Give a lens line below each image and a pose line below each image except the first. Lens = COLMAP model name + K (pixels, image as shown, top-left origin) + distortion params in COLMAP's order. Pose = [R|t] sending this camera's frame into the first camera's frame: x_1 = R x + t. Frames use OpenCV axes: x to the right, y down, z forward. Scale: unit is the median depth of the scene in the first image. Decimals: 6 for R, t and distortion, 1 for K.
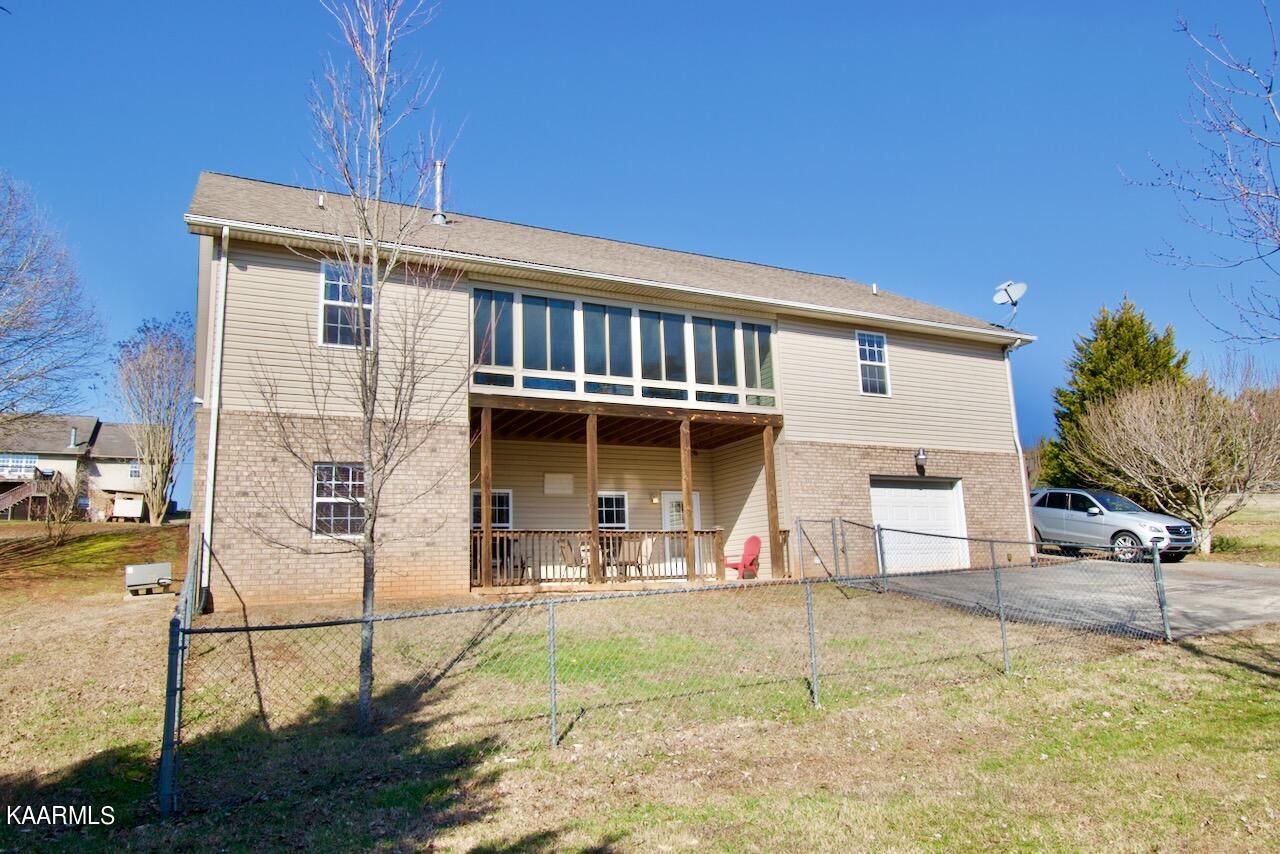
lens RADIAL K [[782.7, 0, 641.5], [0, 782.7, 430.1], [0, 0, 1]] dist [-0.001614, -0.000320]
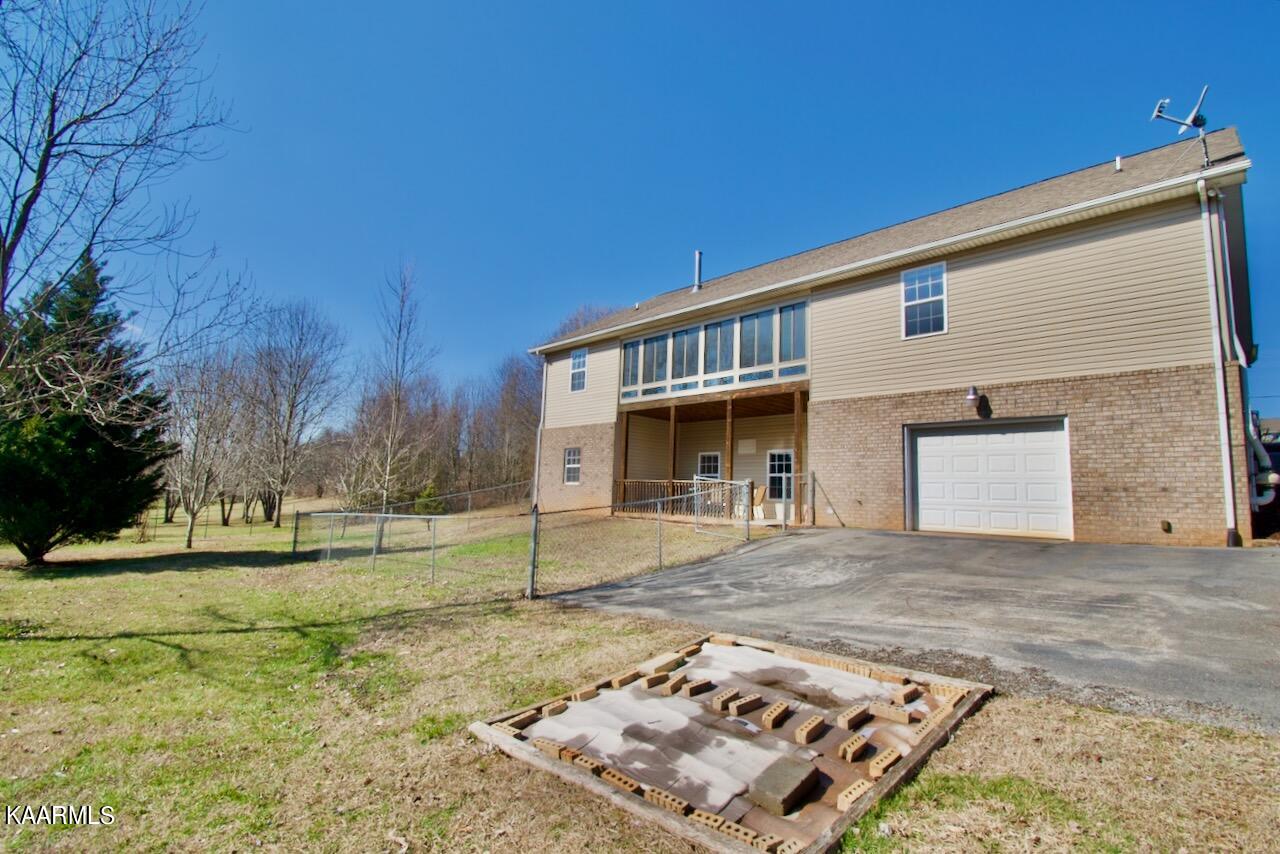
lens RADIAL K [[562.1, 0, 642.7], [0, 562.1, 425.1], [0, 0, 1]] dist [0.023738, -0.026506]
pose [[0.369987, -0.076432, -0.925887, 0.830294], [0.130763, 0.990973, -0.029551, 0.037586], [0.919788, -0.110138, 0.376642, 0.467380]]
